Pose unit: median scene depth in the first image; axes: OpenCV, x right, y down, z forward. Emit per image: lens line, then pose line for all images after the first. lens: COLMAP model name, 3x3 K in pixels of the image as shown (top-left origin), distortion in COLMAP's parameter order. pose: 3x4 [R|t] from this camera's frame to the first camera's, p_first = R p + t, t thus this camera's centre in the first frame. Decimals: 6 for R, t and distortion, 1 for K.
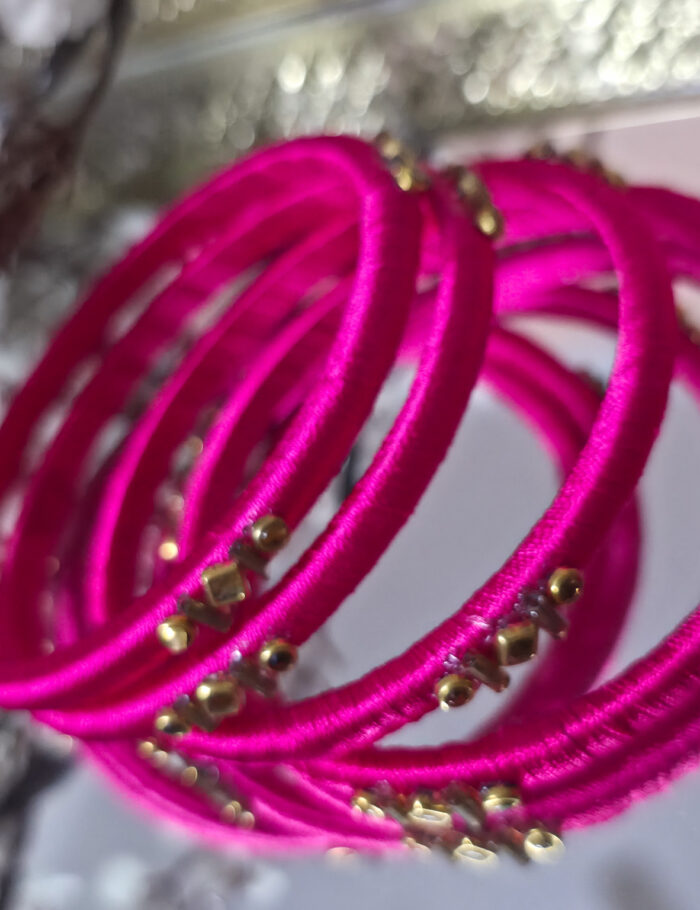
lens RADIAL K [[1303.7, 0, 349.7], [0, 1303.7, 460.6], [0, 0, 1]] dist [0.075605, 0.000000]
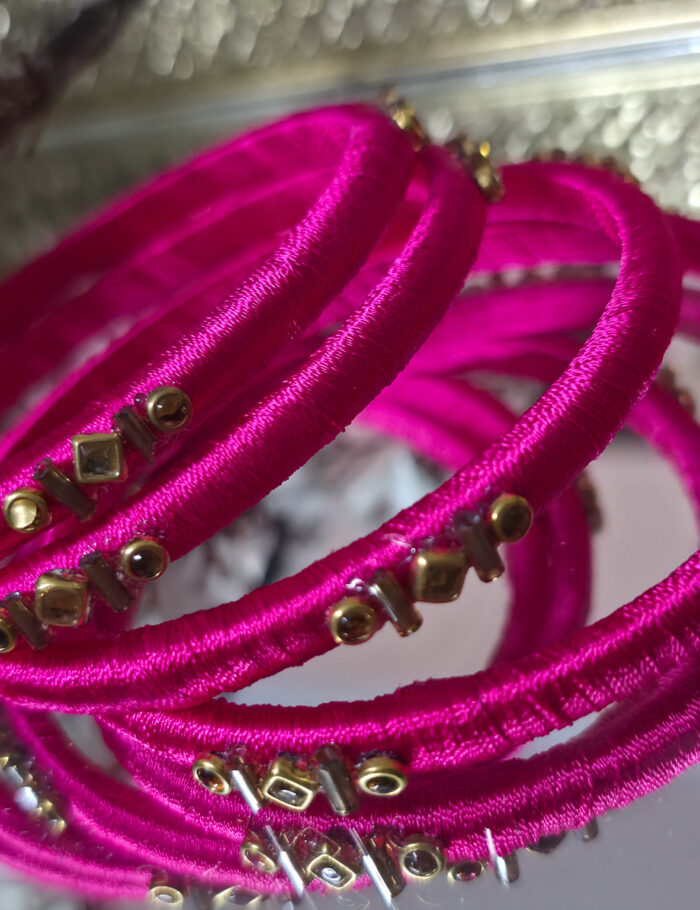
lens RADIAL K [[1303.7, 0, 349.9], [0, 1303.7, 447.9], [0, 0, 1]] dist [0.075605, 0.000000]
pose [[0.978964, 0.202676, 0.023481, 0.038413], [-0.192806, 0.956601, -0.218497, 0.247180], [-0.066746, 0.209373, 0.975555, 0.201743]]
